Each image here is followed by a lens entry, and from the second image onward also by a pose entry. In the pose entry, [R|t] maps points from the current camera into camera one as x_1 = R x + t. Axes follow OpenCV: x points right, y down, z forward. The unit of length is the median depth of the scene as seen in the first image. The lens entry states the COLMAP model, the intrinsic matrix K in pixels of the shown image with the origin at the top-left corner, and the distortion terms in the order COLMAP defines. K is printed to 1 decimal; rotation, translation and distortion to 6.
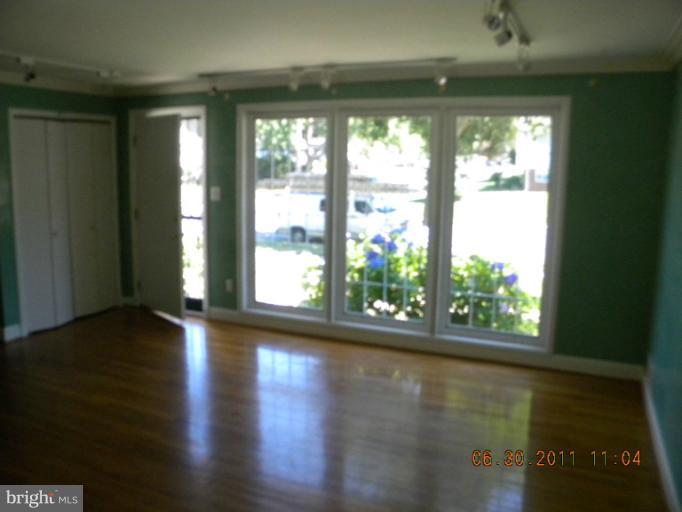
lens RADIAL K [[564.1, 0, 341.0], [0, 564.1, 256.0], [0, 0, 1]] dist [-0.117937, 0.001533]
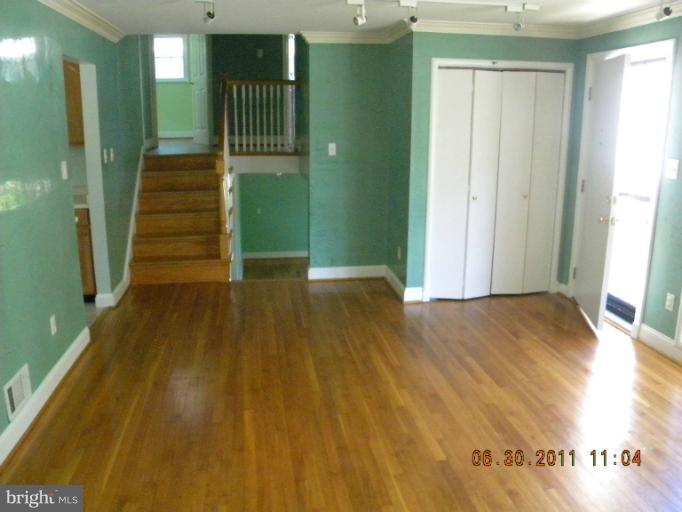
lens RADIAL K [[564.1, 0, 341.0], [0, 564.1, 256.0], [0, 0, 1]] dist [-0.117937, 0.001533]
pose [[0.537405, 0.189114, -0.821847, 0.125955], [-0.128804, 0.981505, 0.141627, -0.046797], [0.833430, 0.029746, 0.551824, 0.291597]]
